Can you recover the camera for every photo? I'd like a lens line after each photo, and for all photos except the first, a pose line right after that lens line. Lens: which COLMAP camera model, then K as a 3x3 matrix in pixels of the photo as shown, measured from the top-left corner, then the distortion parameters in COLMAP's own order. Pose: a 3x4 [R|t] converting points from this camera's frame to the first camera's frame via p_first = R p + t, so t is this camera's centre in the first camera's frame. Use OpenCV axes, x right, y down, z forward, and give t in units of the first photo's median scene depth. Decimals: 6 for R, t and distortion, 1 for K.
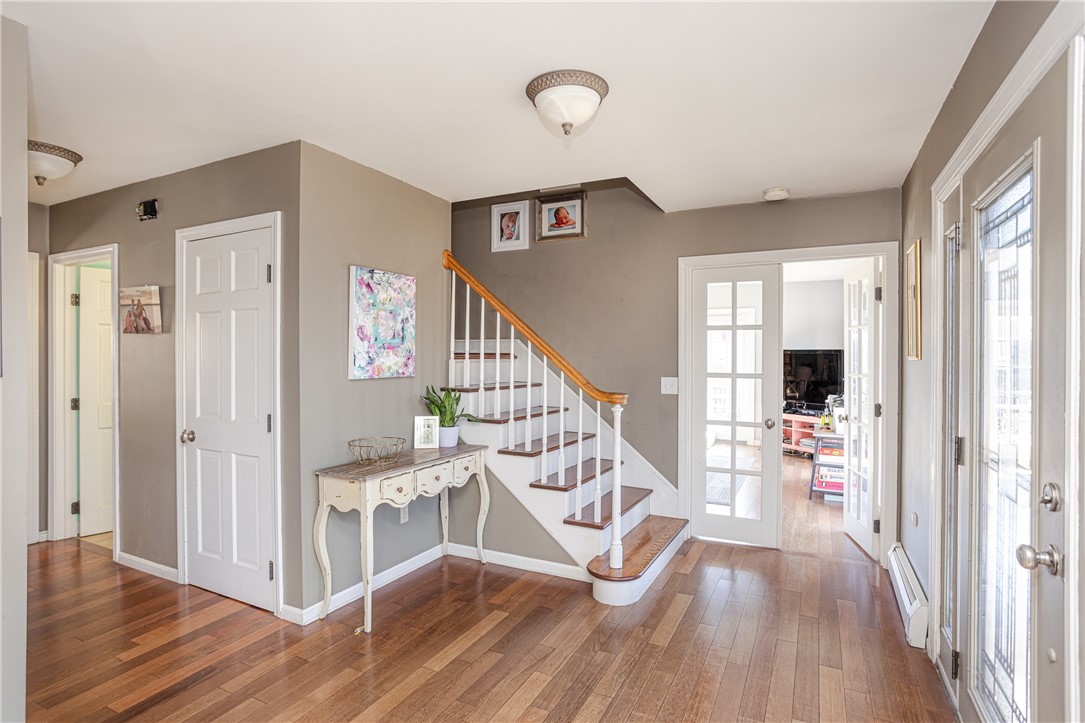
lens RADIAL K [[520.1, 0, 551.7], [0, 520.1, 359.0], [0, 0, 1]] dist [-0.025739, 0.012426]
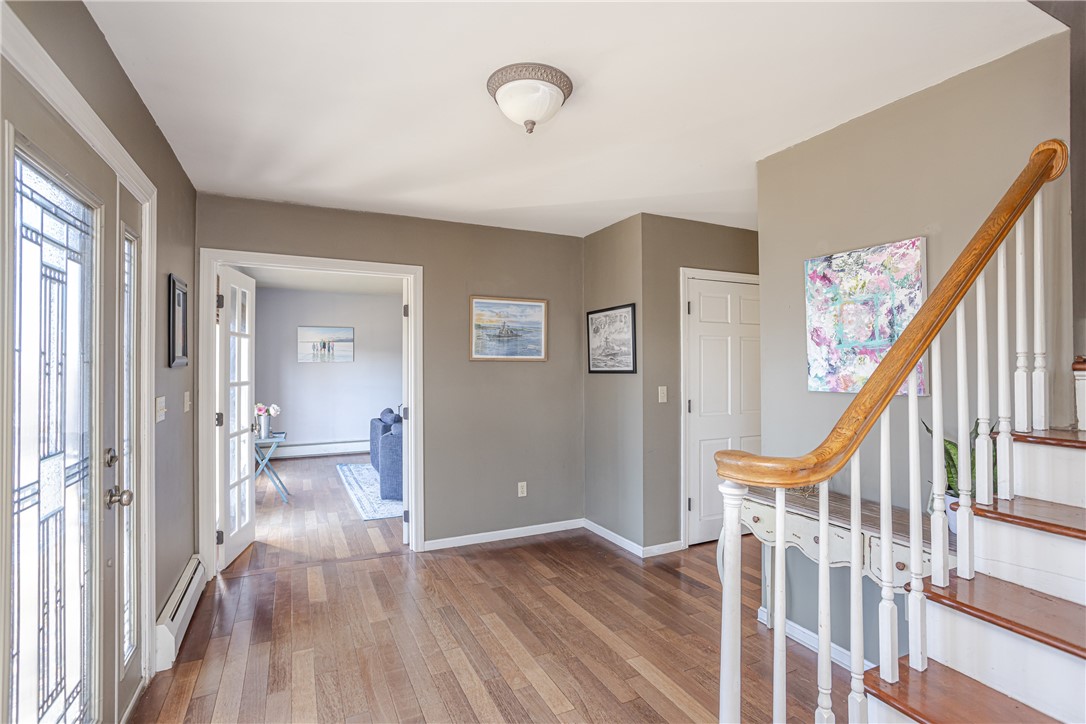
lens RADIAL K [[520.6, 0, 549.2], [0, 520.6, 359.3], [0, 0, 1]] dist [-0.025739, 0.012426]
pose [[-0.595262, -0.014828, -0.803395, 0.546137], [-0.012247, 0.999881, -0.009381, -0.000034], [0.803438, 0.004256, -0.595373, 1.118731]]
